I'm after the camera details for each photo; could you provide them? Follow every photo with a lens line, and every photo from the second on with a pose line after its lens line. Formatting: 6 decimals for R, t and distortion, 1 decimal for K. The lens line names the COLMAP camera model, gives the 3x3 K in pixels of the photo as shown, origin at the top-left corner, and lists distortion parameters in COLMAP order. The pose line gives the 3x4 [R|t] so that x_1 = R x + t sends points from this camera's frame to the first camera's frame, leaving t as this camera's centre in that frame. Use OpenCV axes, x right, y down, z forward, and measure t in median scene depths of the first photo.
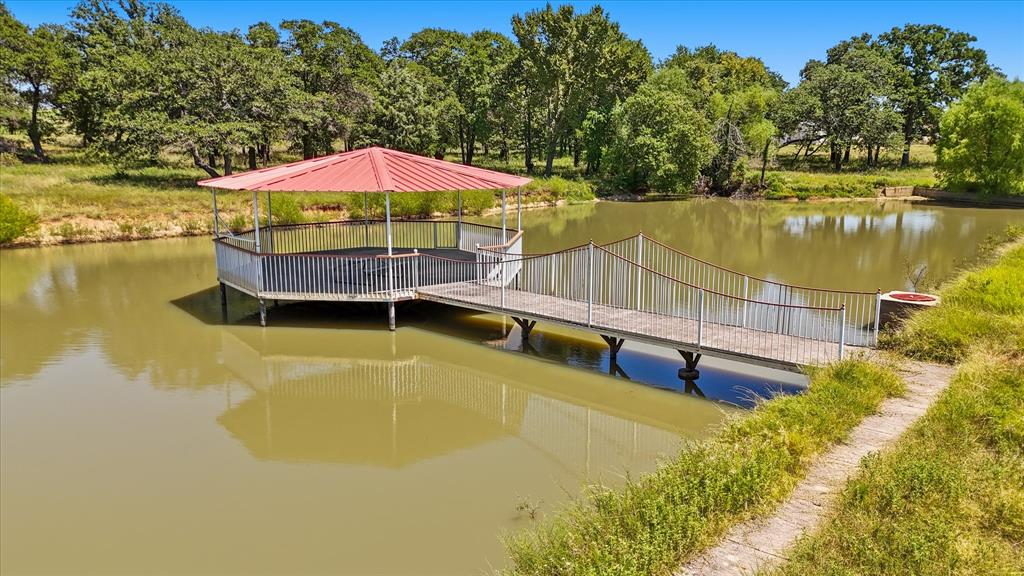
lens RADIAL K [[695.8, 0, 512.0], [0, 695.8, 288.0], [0, 0, 1]] dist [0.081813, -0.078748]
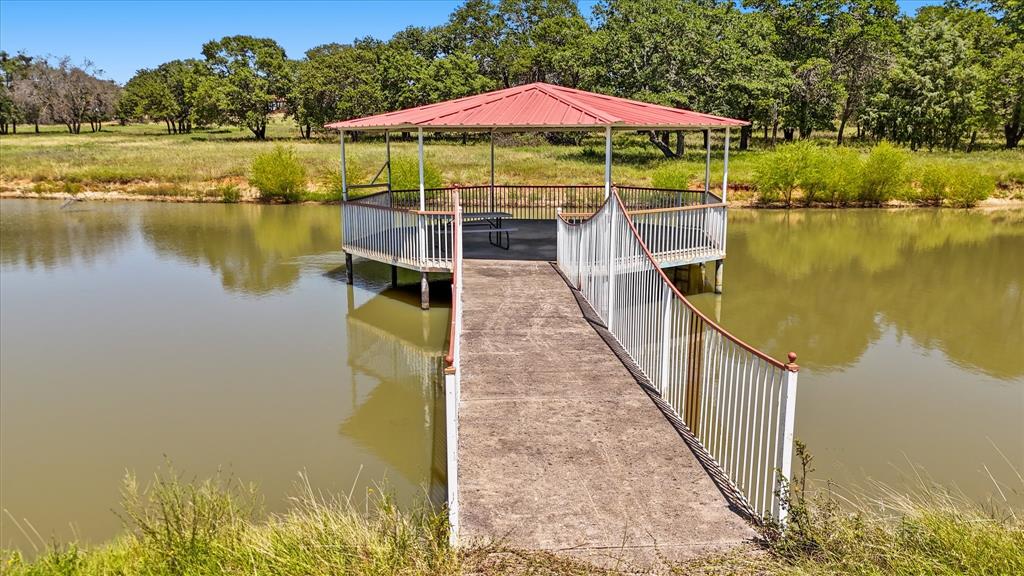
lens RADIAL K [[695.8, 0, 512.0], [0, 695.8, 288.0], [0, 0, 1]] dist [0.081813, -0.078748]
pose [[0.702989, 0.141712, -0.696939, 0.102257], [-0.136003, 0.988649, 0.063844, -0.005771], [0.698075, 0.049904, 0.714283, 0.125720]]
